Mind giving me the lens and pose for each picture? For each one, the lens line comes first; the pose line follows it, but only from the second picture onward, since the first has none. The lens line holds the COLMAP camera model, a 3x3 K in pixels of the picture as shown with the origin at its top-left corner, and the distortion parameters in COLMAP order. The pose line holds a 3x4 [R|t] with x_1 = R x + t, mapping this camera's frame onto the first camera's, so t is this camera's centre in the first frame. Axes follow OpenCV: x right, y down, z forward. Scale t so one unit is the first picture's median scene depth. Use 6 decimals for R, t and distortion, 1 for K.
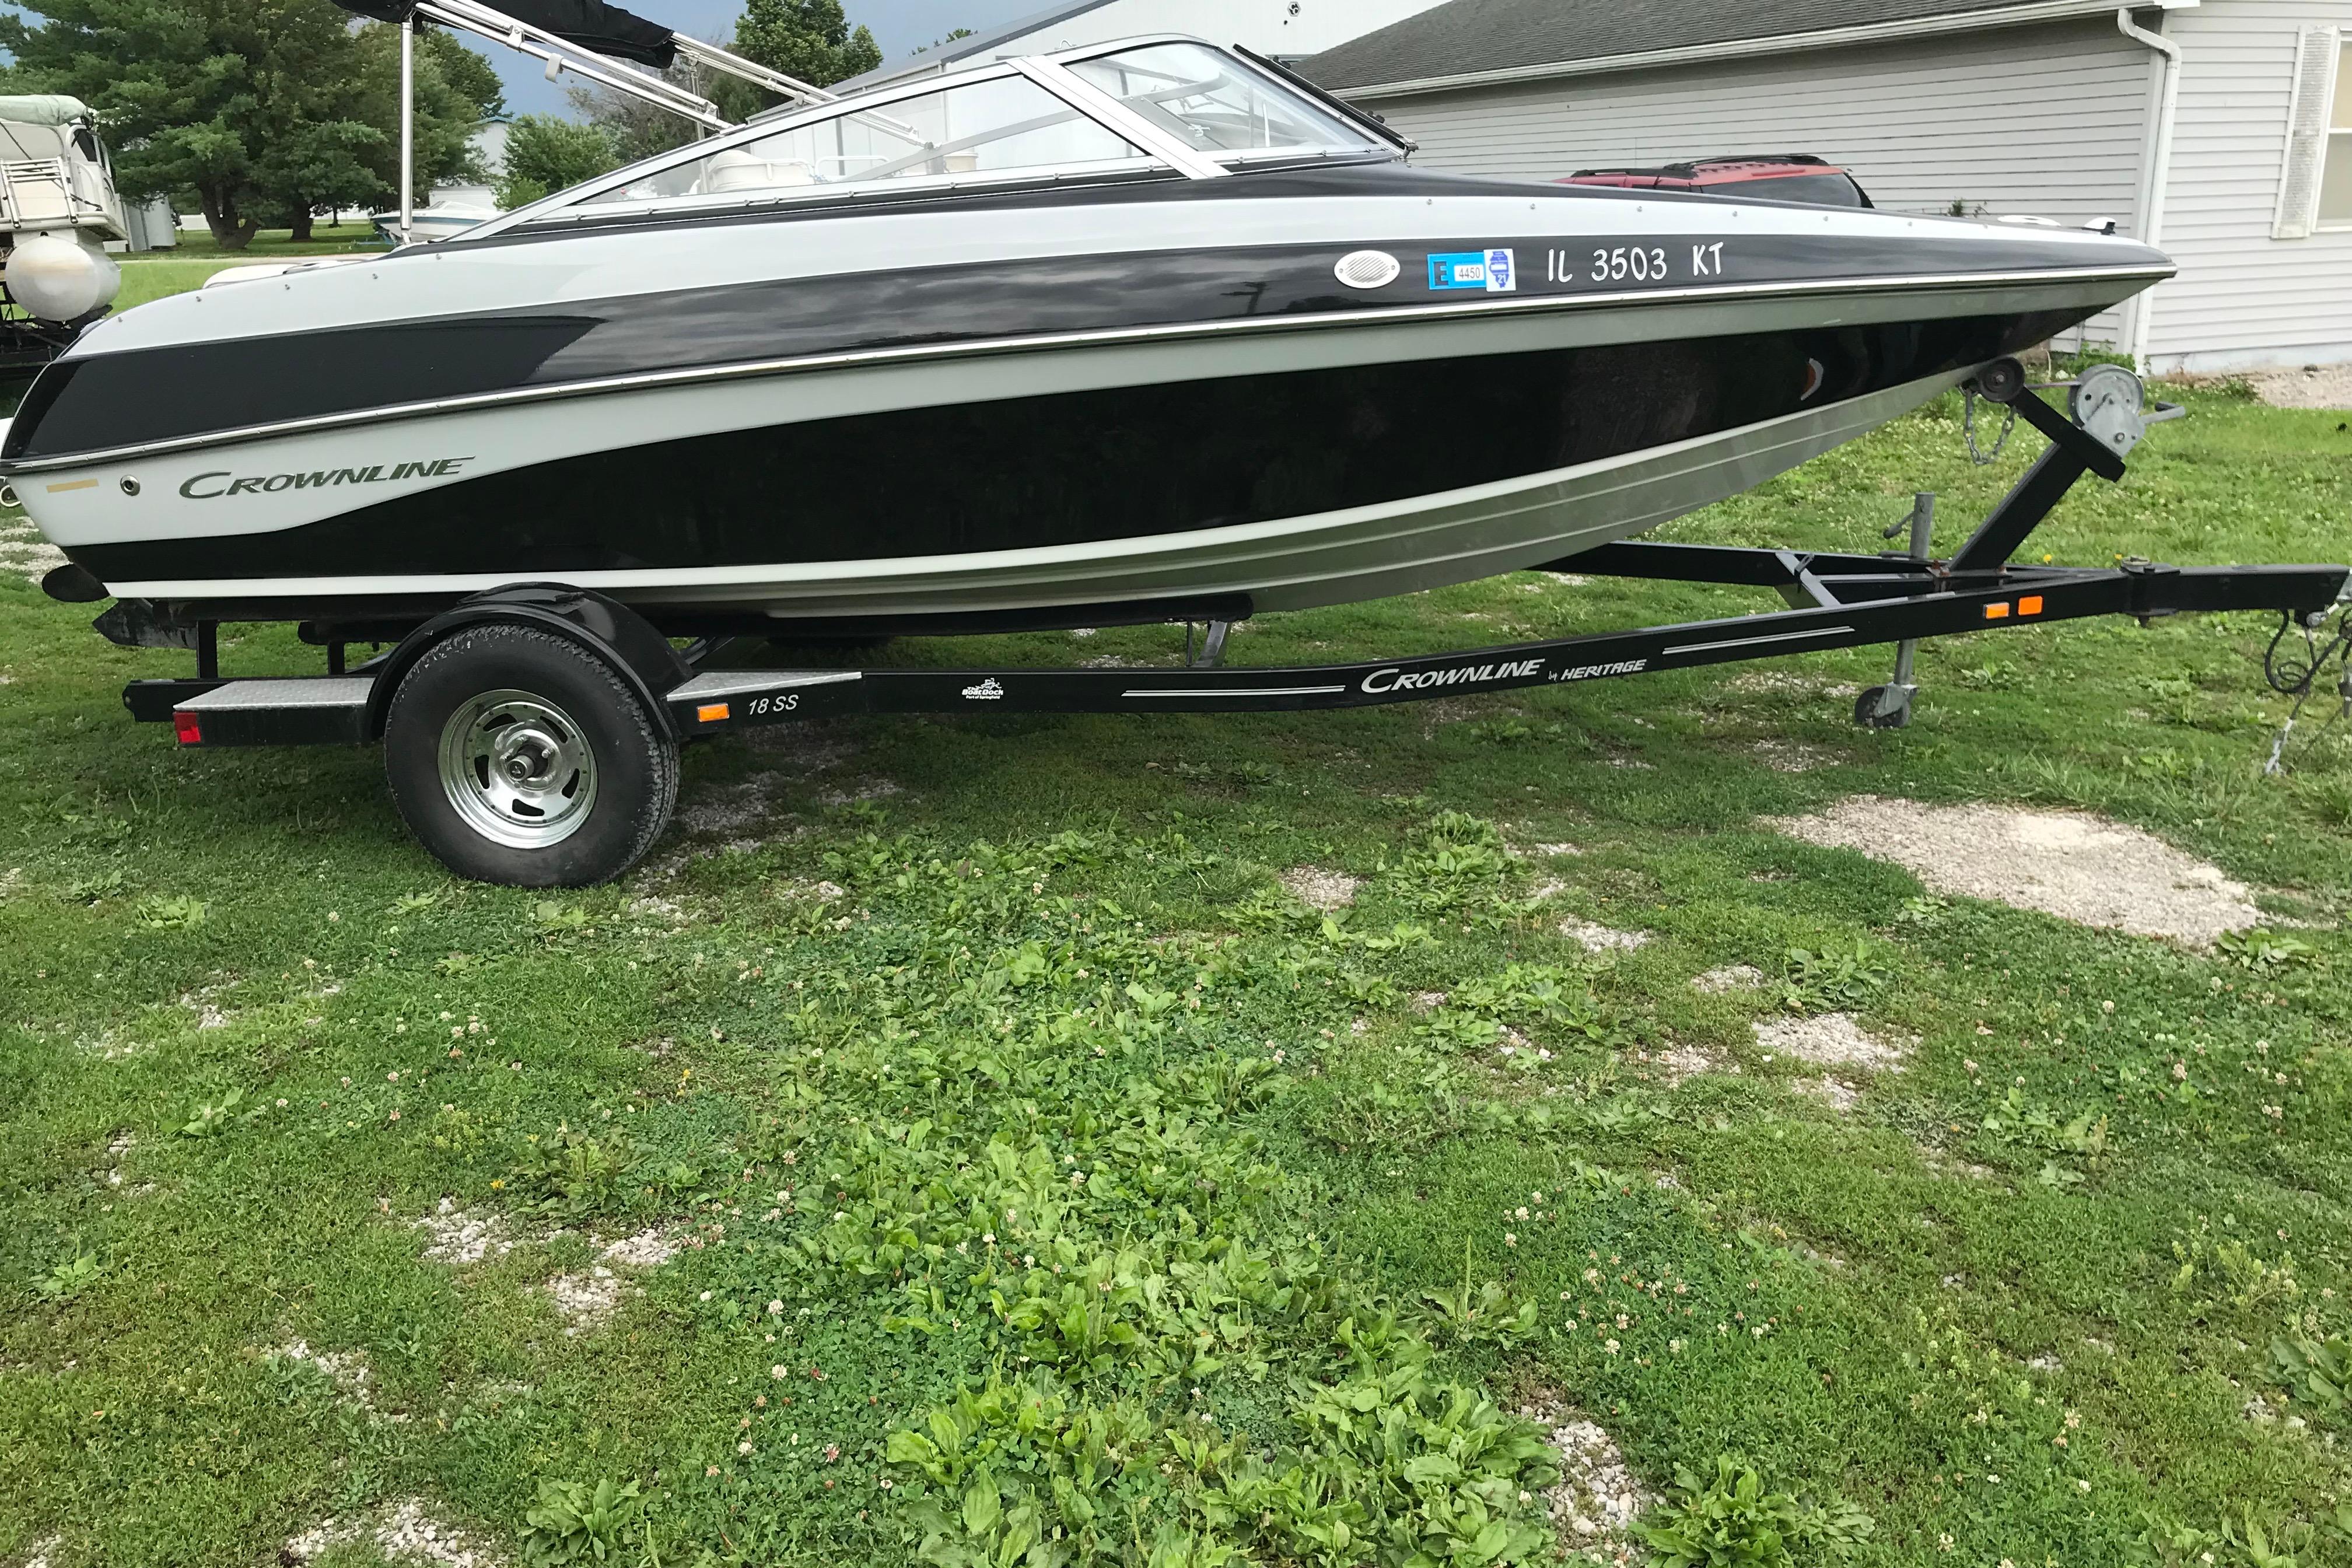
lens RADIAL K [[1938.5, 0, 1193.1], [0, 1938.5, 774.9], [0, 0, 1]] dist [0.015622, 0.000283]
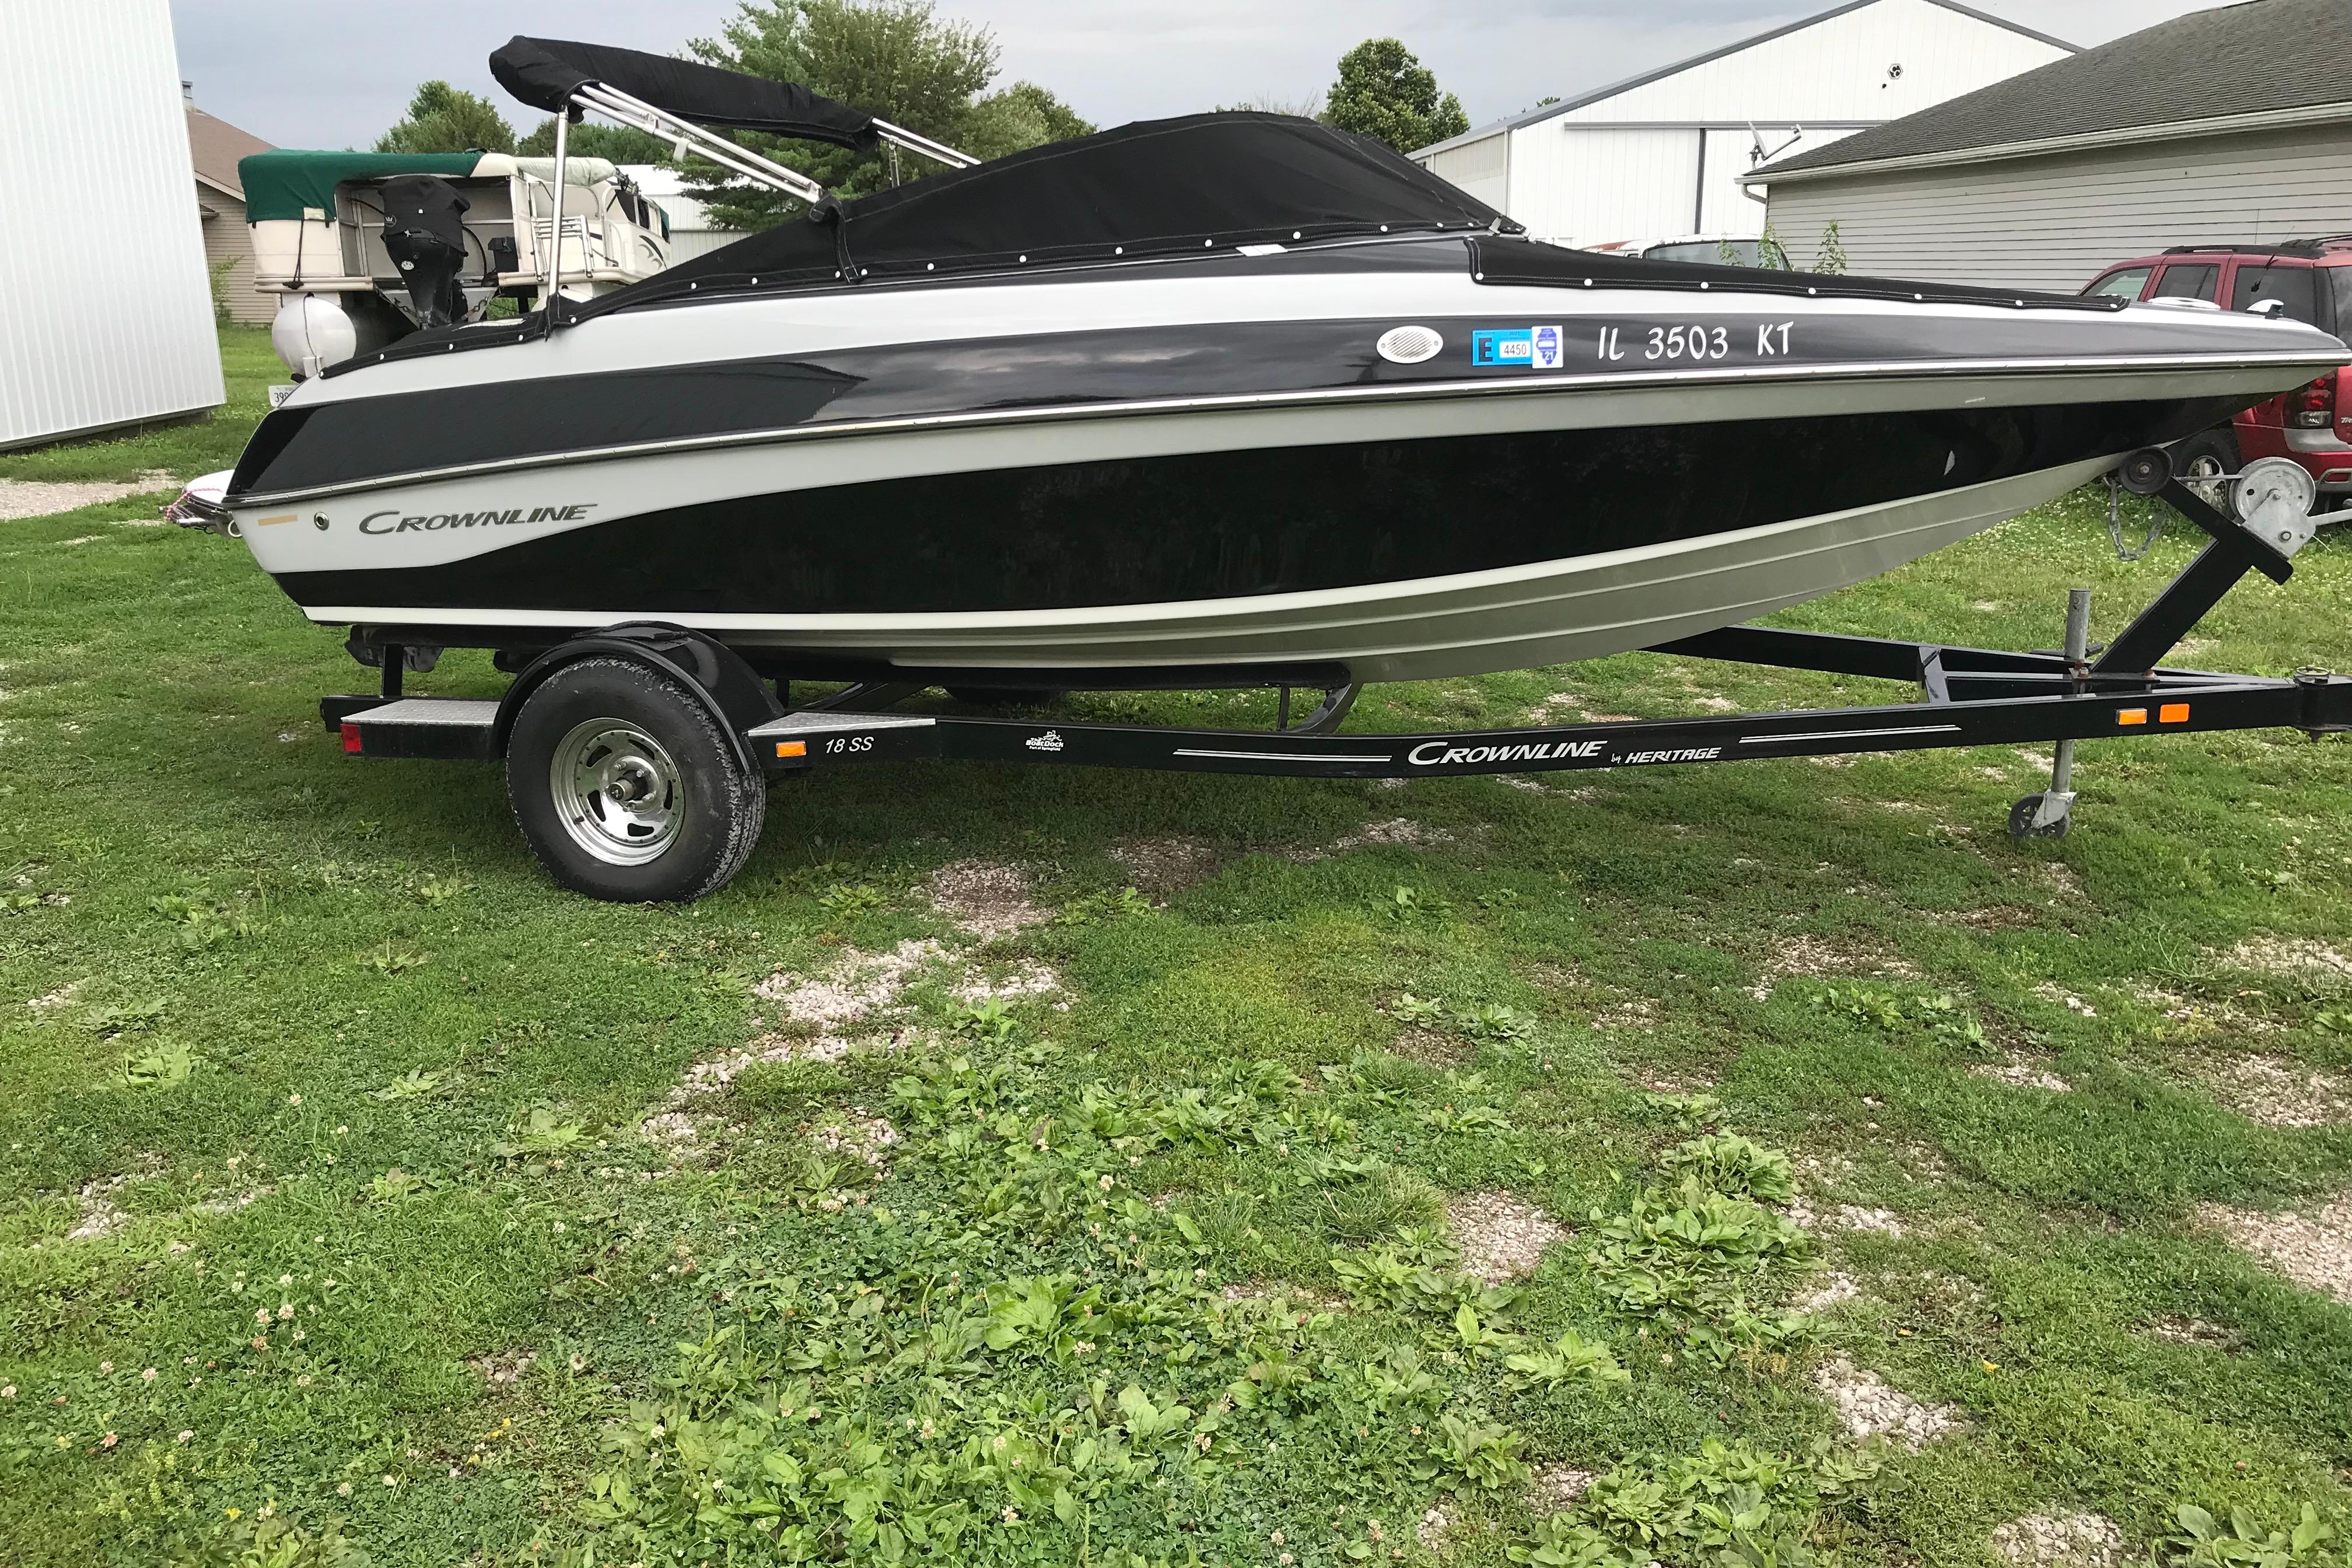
lens RADIAL K [[2029.5, 0, 1186.4], [0, 2029.5, 803.4], [0, 0, 1]] dist [0.002879, -0.000220]
pose [[0.978341, 0.058618, -0.198529, 0.183426], [-0.063543, 0.997807, -0.018522, 0.004321], [0.197007, 0.030736, 0.979920, -0.046162]]
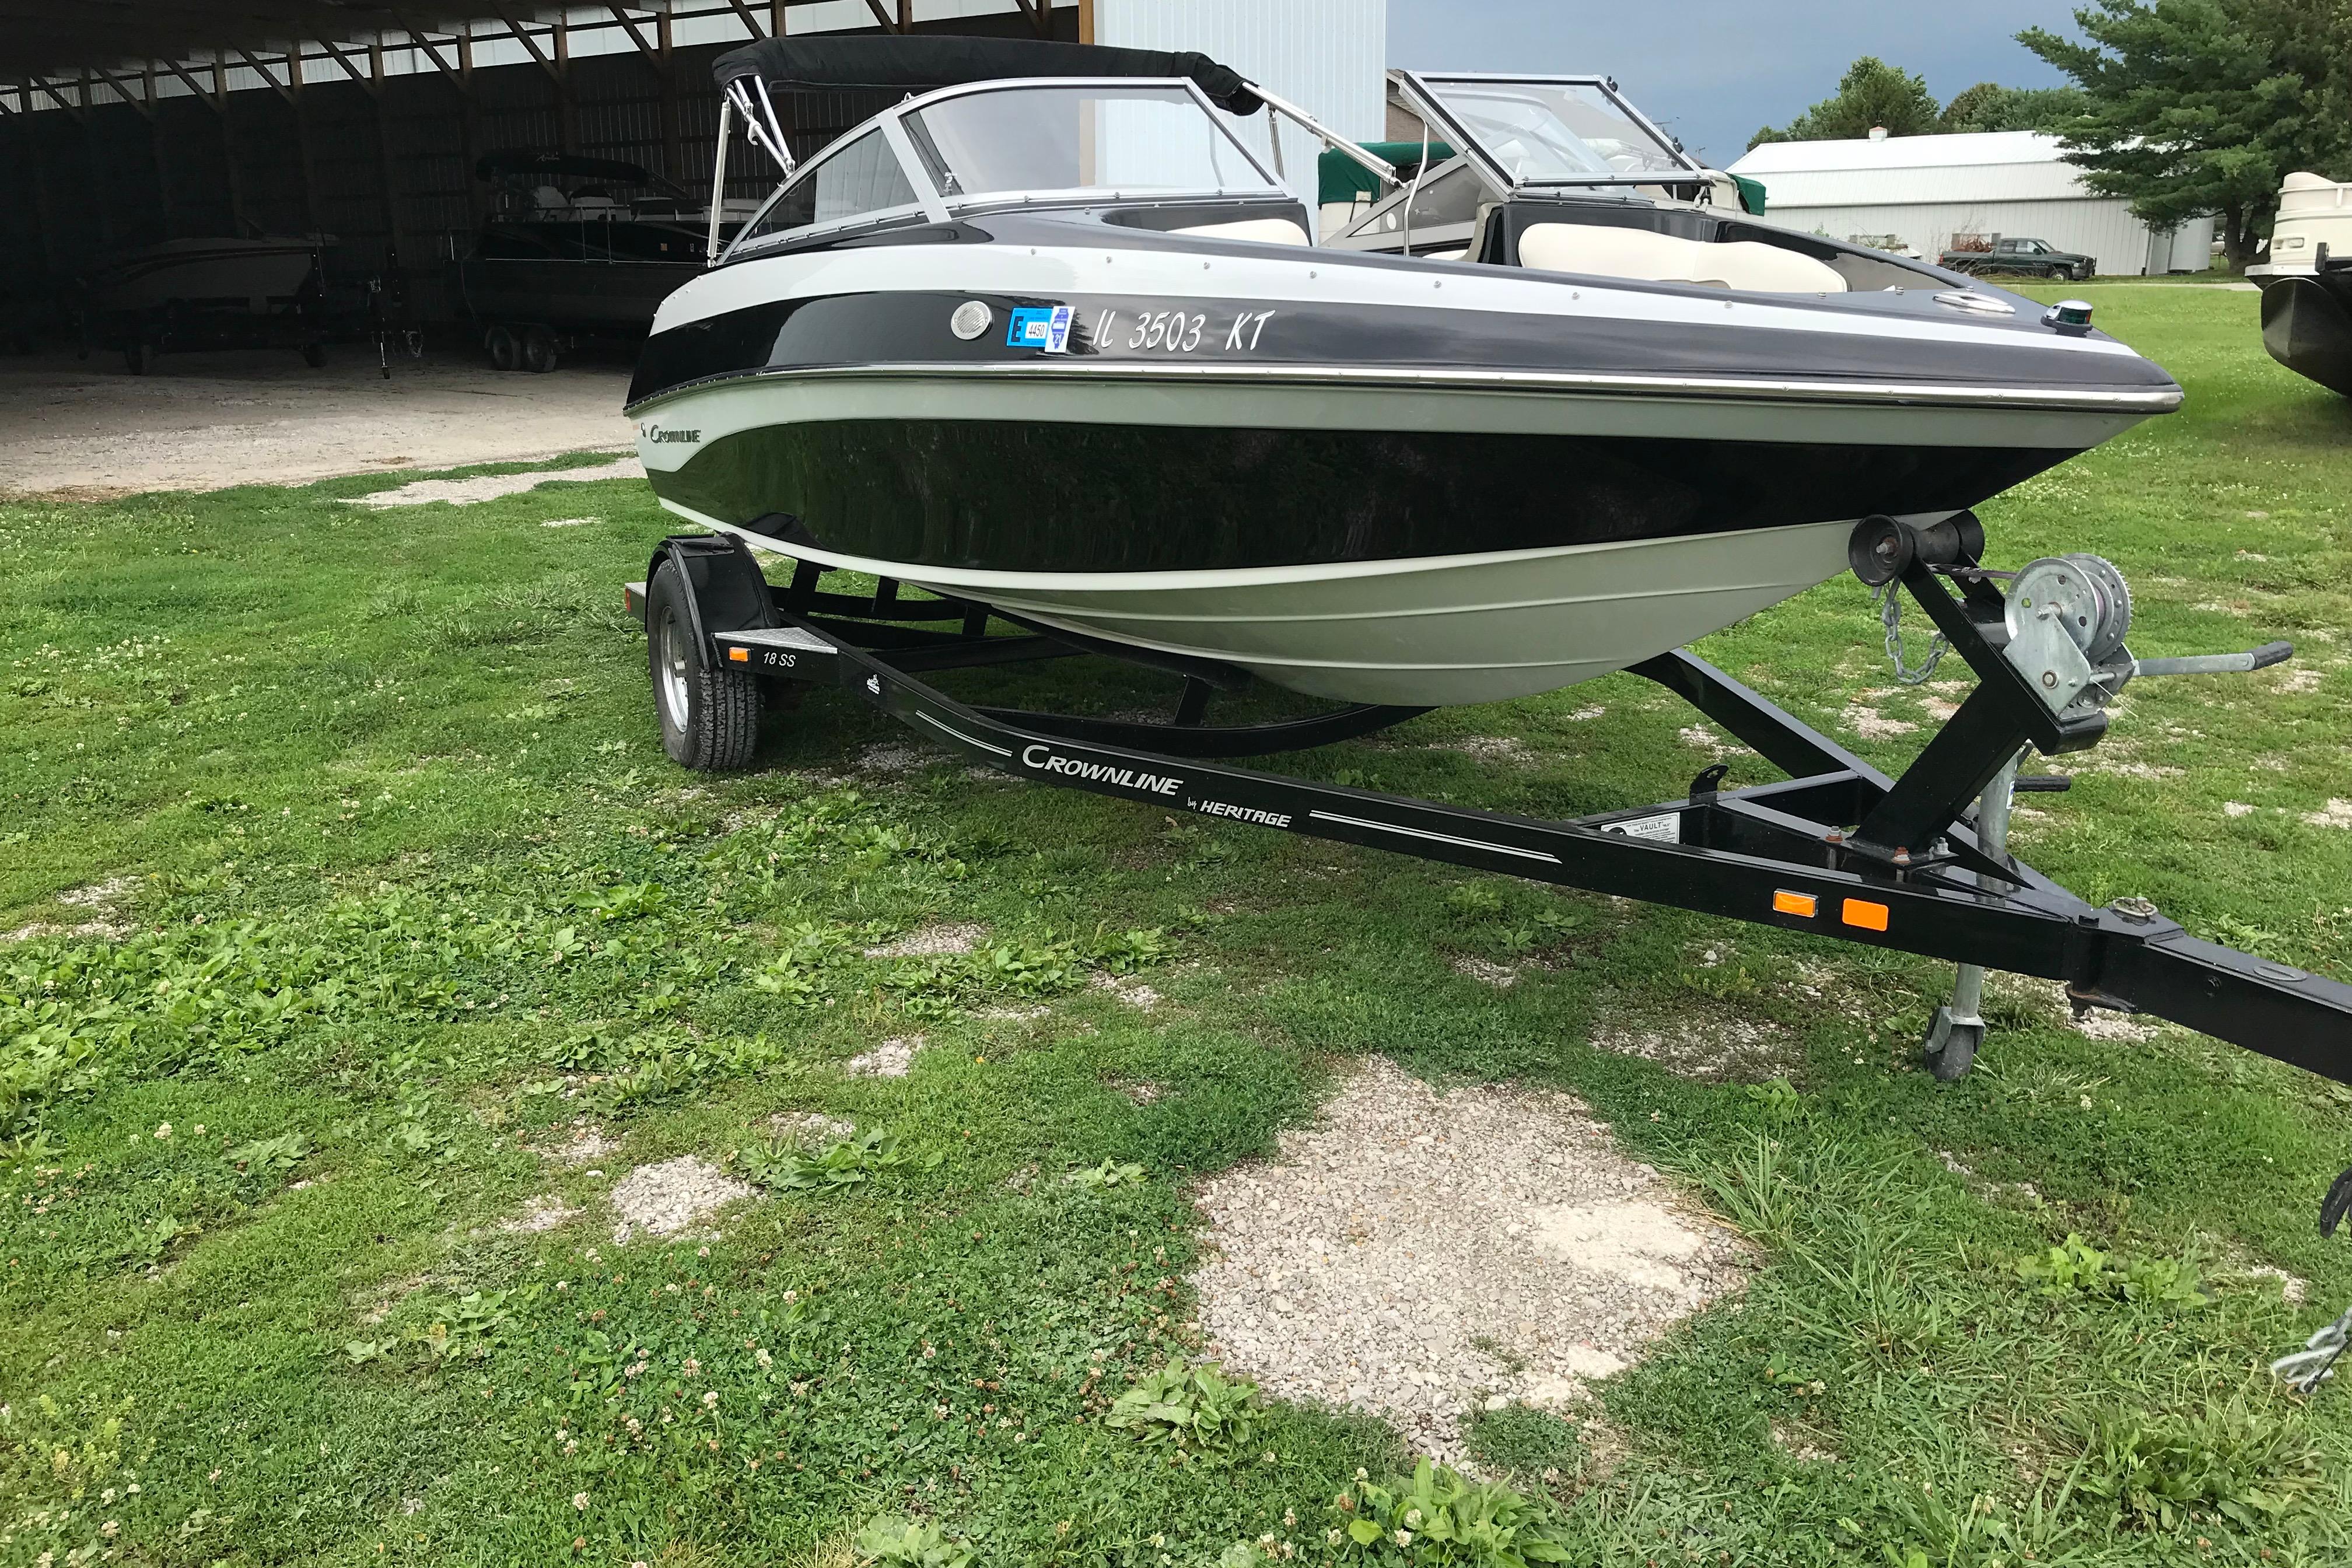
lens RADIAL K [[1938.5, 0, 1176.2], [0, 1938.5, 762.5], [0, 0, 1]] dist [0.015622, 0.000283]
pose [[0.536003, 0.229077, -0.812542, 0.899399], [-0.242331, 0.963725, 0.111843, -0.167384], [0.808688, 0.136956, 0.572072, 0.516198]]
